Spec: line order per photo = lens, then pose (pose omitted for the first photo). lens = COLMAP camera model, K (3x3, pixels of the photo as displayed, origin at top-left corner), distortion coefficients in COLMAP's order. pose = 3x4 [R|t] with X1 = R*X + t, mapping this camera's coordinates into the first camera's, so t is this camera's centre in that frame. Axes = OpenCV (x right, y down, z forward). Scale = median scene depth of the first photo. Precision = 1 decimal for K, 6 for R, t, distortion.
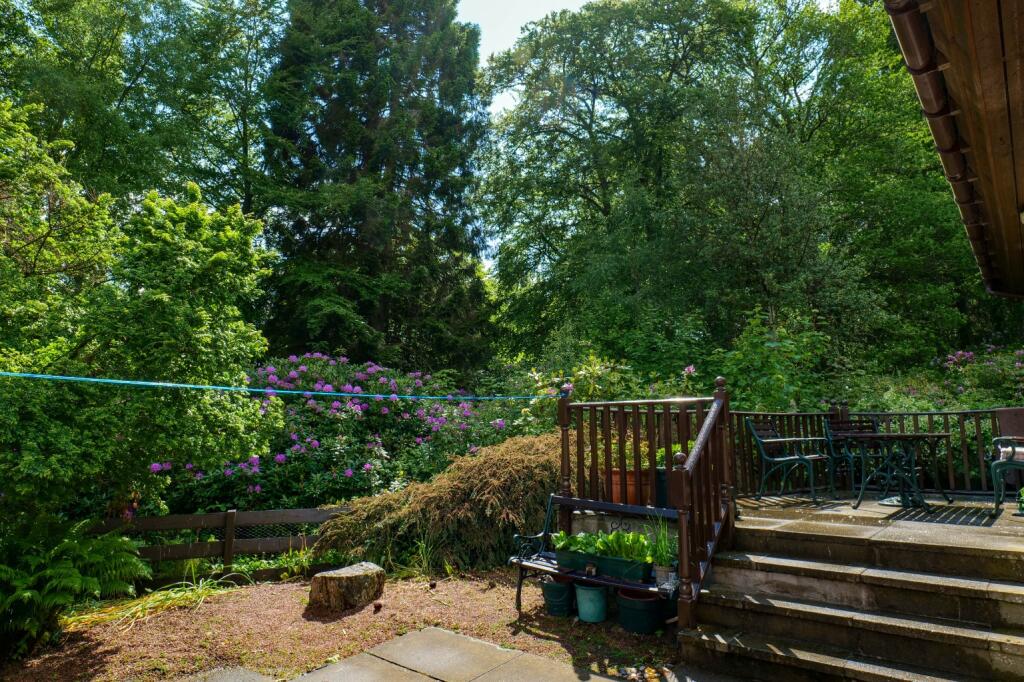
lens RADIAL K [[619.1, 0, 515.9], [0, 619.1, 340.8], [0, 0, 1]] dist [-0.027785, 0.010408]
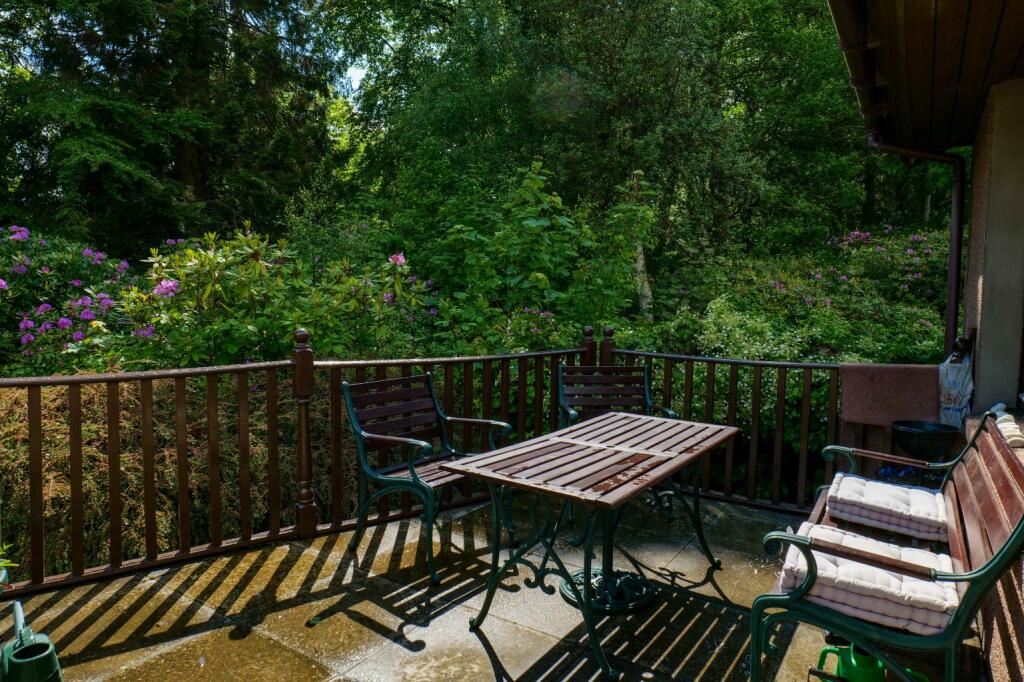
lens RADIAL K [[619.1, 0, 515.9], [0, 619.1, 344.3], [0, 0, 1]] dist [-0.027785, 0.010408]
pose [[0.992858, 0.005803, 0.119157, 0.128466], [-0.032016, 0.975137, 0.219280, -0.004121], [-0.114922, -0.221529, 0.968358, 0.150611]]
